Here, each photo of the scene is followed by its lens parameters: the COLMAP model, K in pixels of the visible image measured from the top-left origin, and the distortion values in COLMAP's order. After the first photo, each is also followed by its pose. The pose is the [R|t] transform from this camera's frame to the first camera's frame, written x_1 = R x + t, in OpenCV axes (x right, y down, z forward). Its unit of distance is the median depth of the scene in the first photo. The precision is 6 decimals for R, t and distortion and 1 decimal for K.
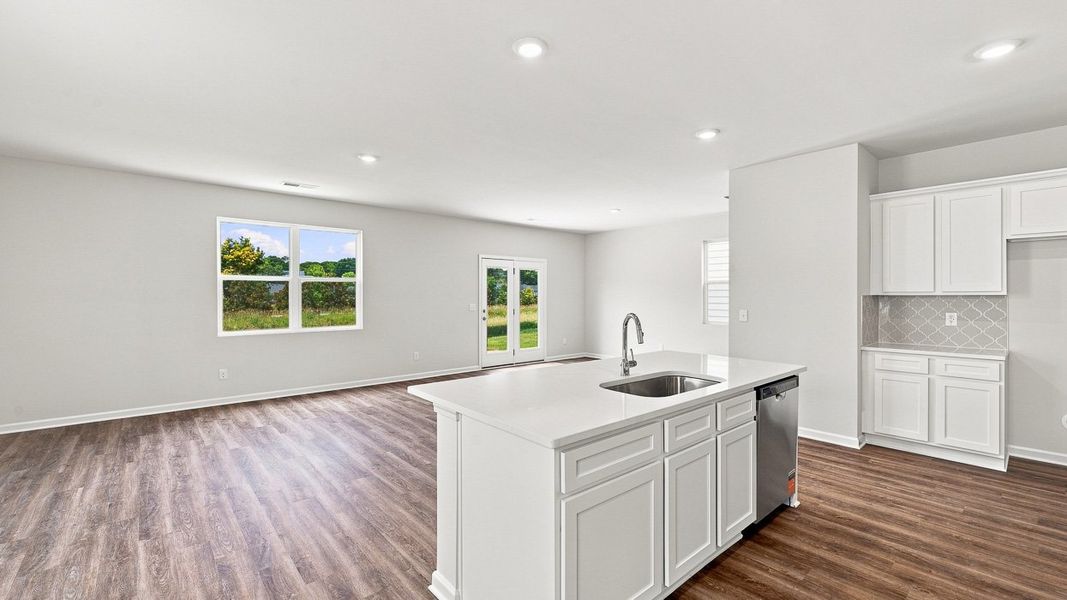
lens RADIAL K [[450.9, 0, 537.3], [0, 450.9, 297.7], [0, 0, 1]] dist [0.000827, 0.000847]
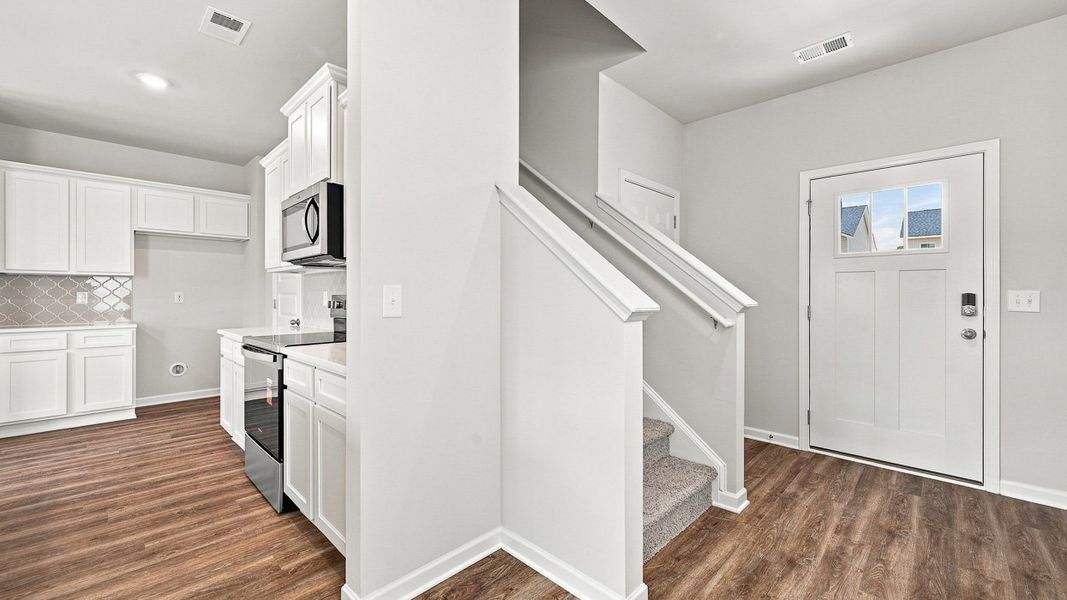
lens RADIAL K [[424.1, 0, 536.4], [0, 424.1, 295.9], [0, 0, 1]] dist [-0.000861, -0.000001]
pose [[-0.070728, -0.004125, 0.997487, -0.224967], [0.005258, 0.999976, 0.004508, 0.057936], [-0.997482, 0.005564, -0.070705, -0.017226]]
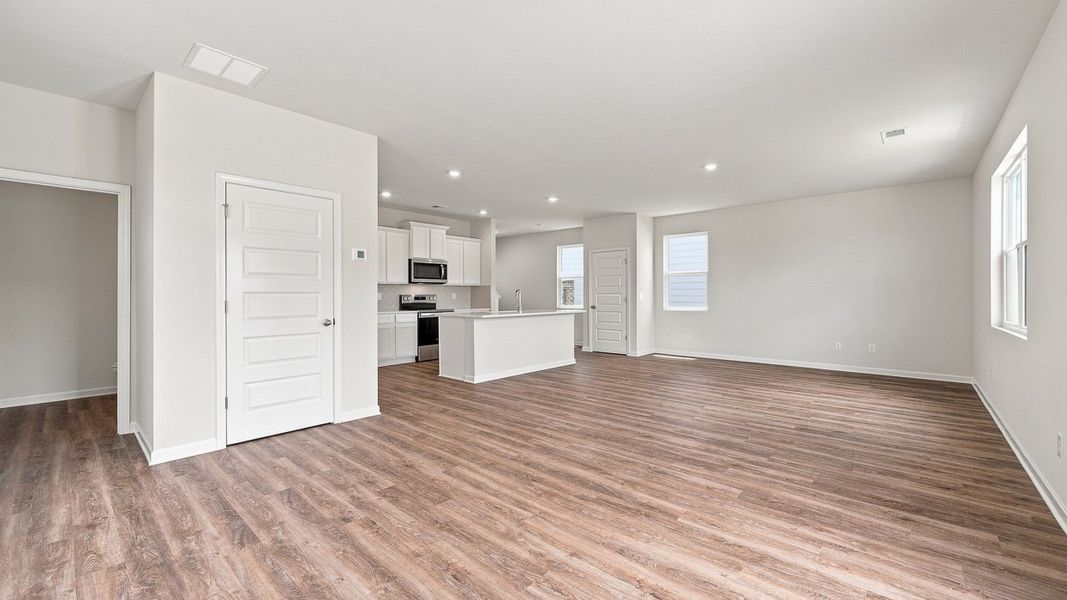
lens RADIAL K [[424.1, 0, 536.4], [0, 424.1, 295.9], [0, 0, 1]] dist [-0.000861, -0.000001]
pose [[-0.993527, -0.000851, -0.113595, 0.318401], [-0.001567, 0.999979, 0.006211, 0.048787], [0.113588, 0.006348, -0.993508, 2.934066]]
